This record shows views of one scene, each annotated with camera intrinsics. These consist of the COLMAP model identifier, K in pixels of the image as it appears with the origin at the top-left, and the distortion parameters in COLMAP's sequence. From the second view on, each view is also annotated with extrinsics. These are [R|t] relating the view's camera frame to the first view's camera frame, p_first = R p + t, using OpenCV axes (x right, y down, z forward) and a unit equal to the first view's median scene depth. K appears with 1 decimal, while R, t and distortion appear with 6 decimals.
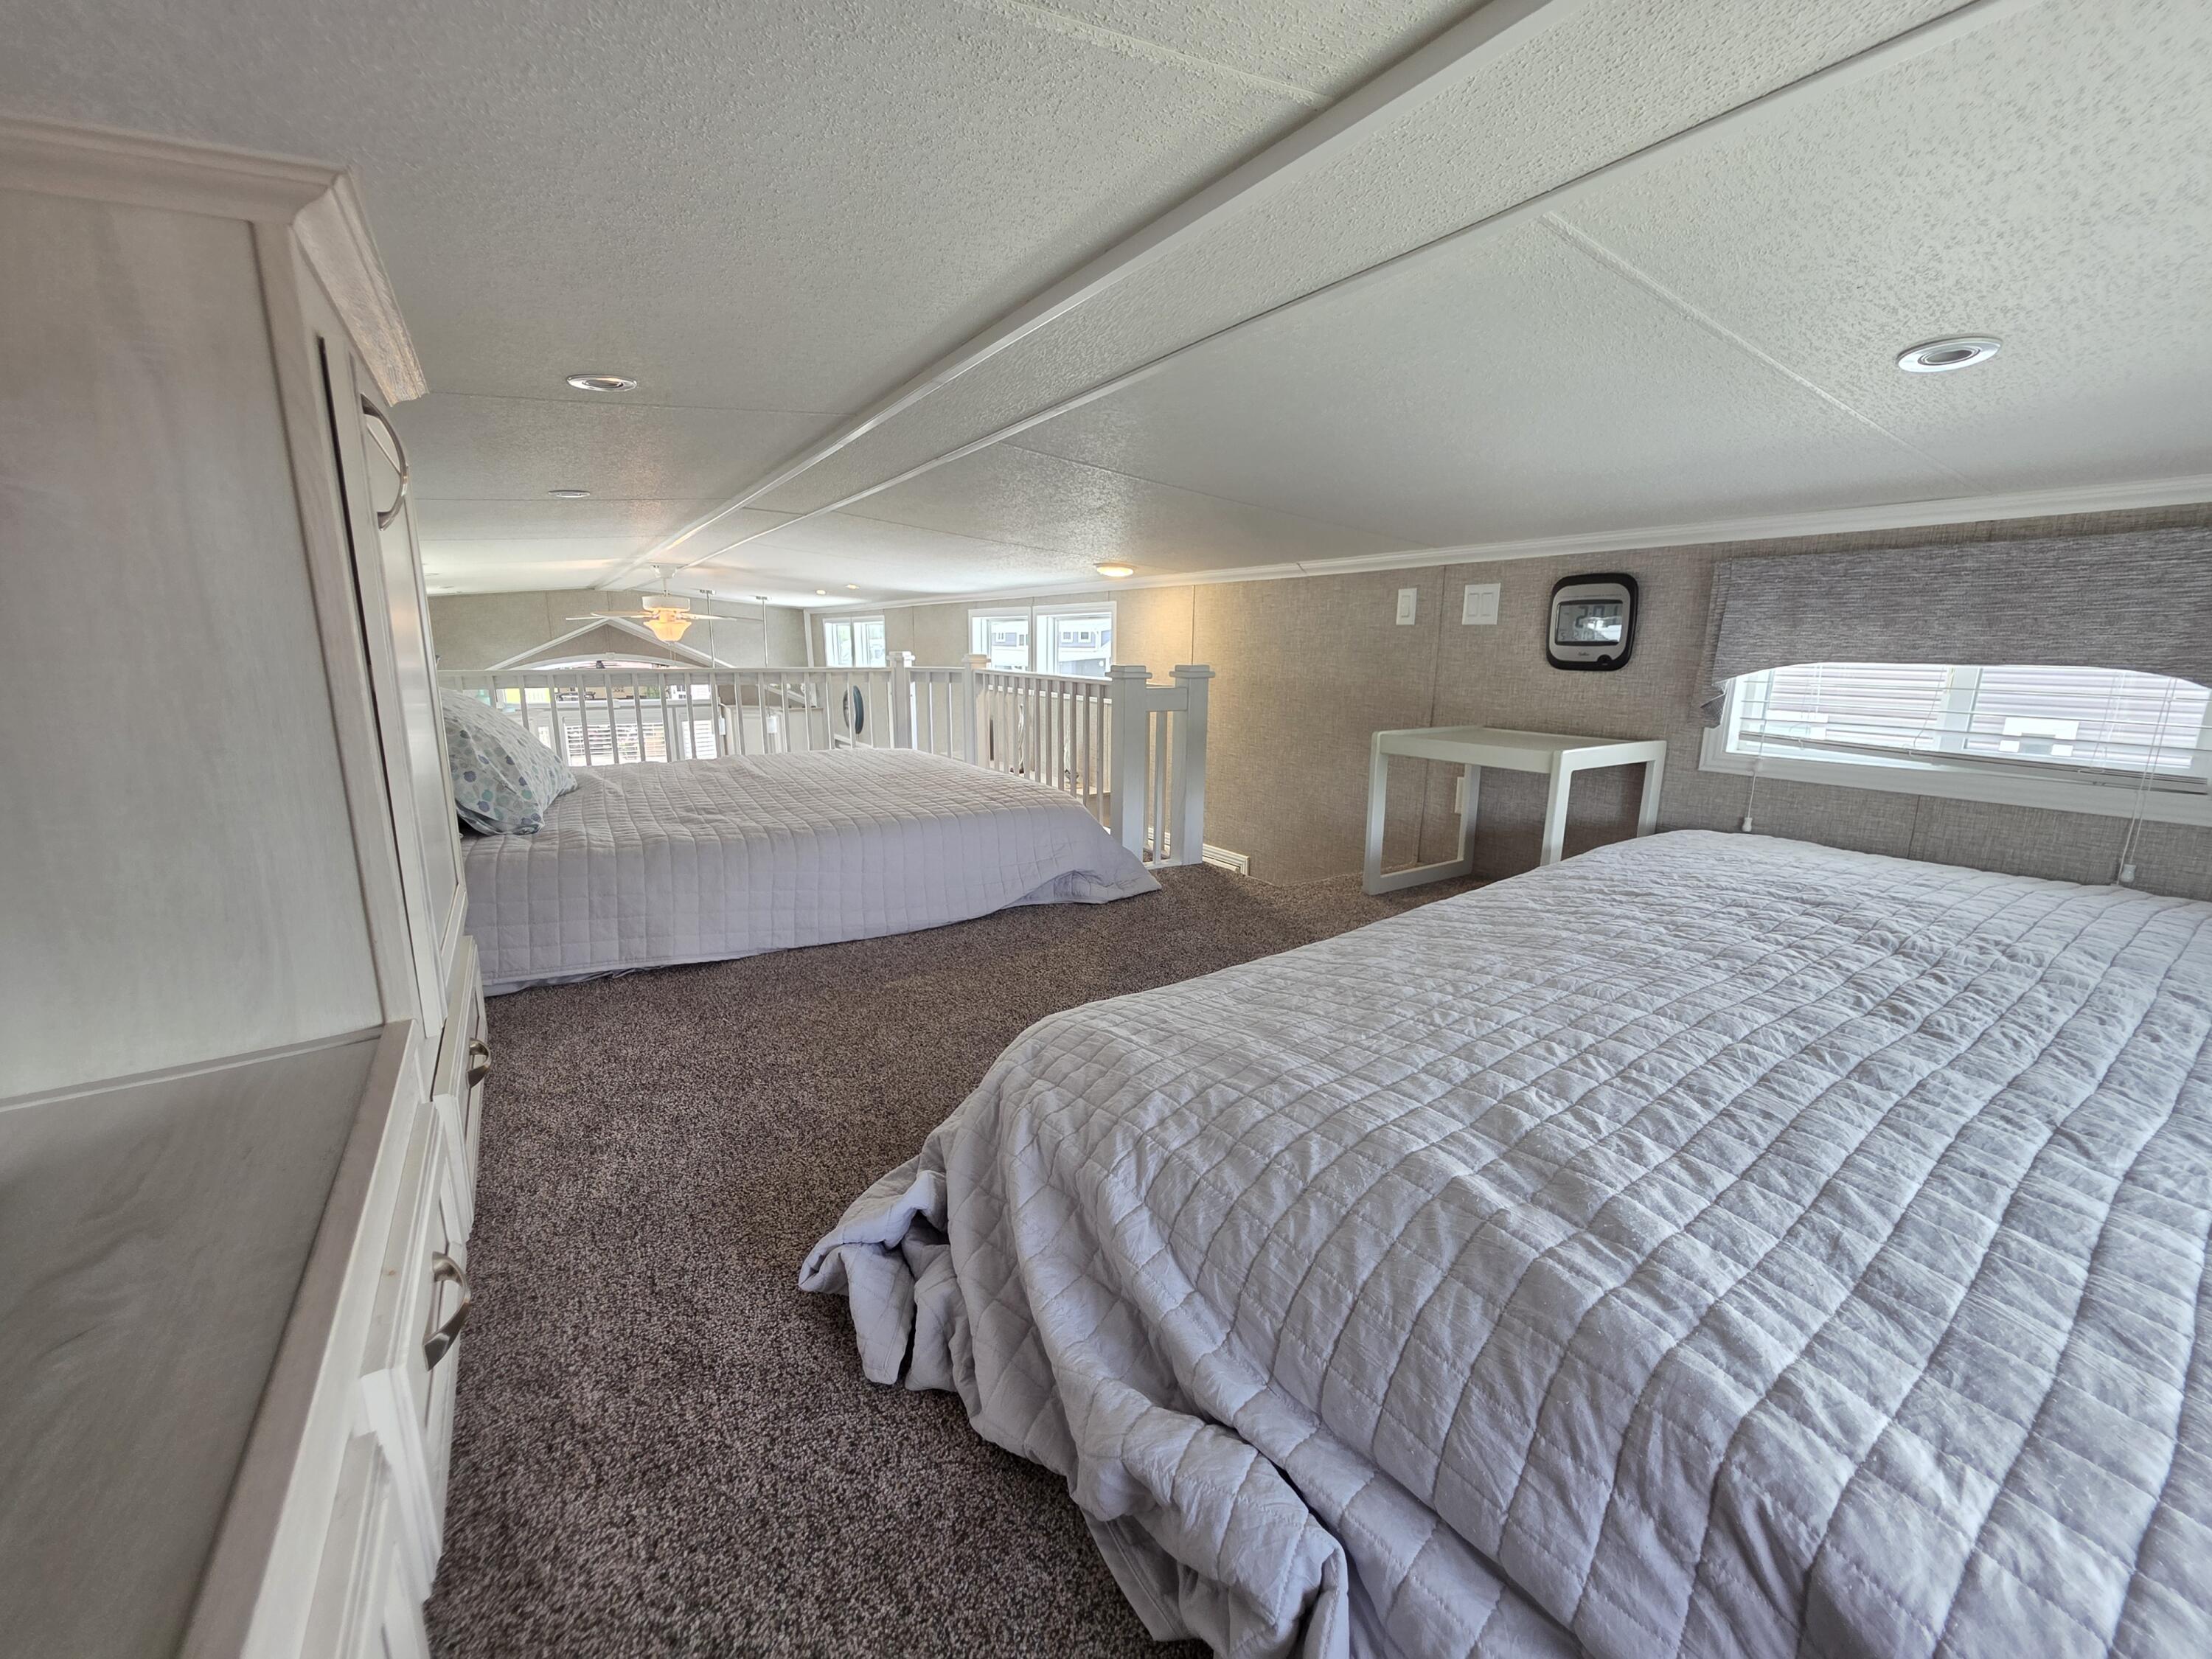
lens RADIAL K [[881.6, 0, 1106.0], [0, 881.6, 829.5], [0, 0, 1]] dist [0.000969, 0.000028]
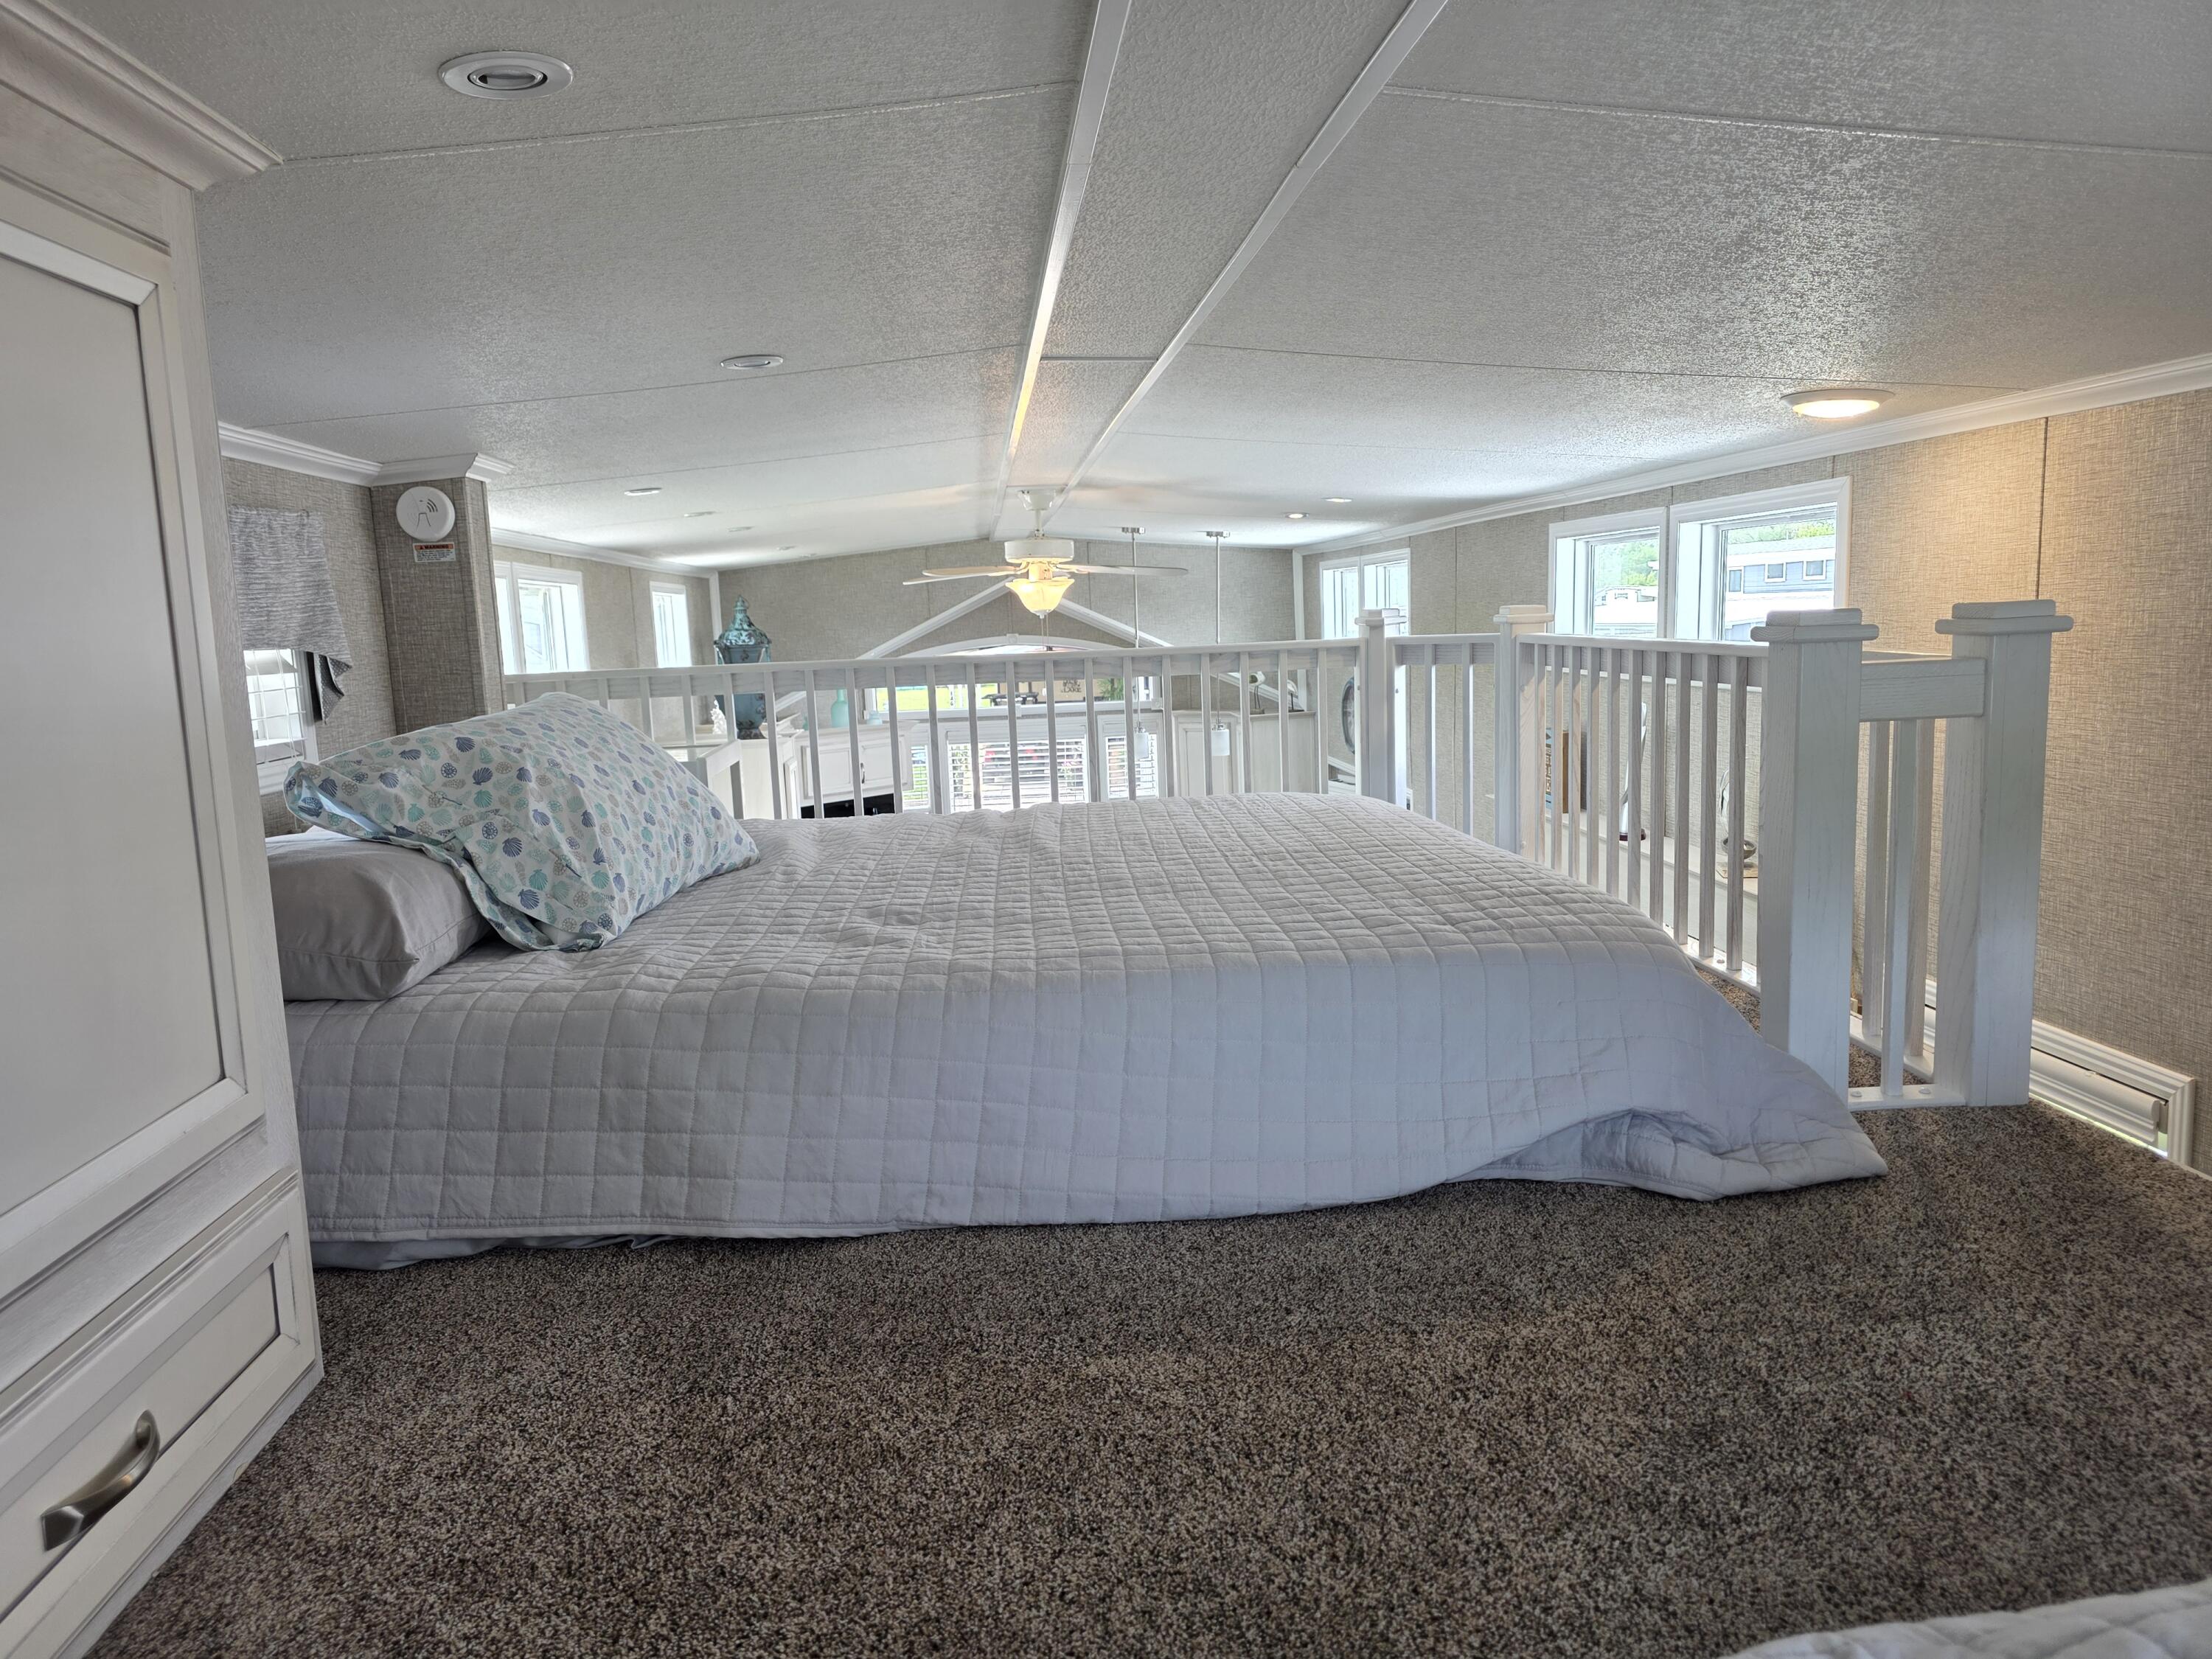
lens RADIAL K [[1472.7, 0, 1099.3], [0, 1472.7, 819.5], [0, 0, 1]] dist [0.058071, -0.042843]
pose [[0.882014, 0.021916, -0.470712, 0.064567], [-0.050958, 0.997496, -0.049042, -0.039430], [0.468459, 0.067243, 0.880923, 0.249367]]
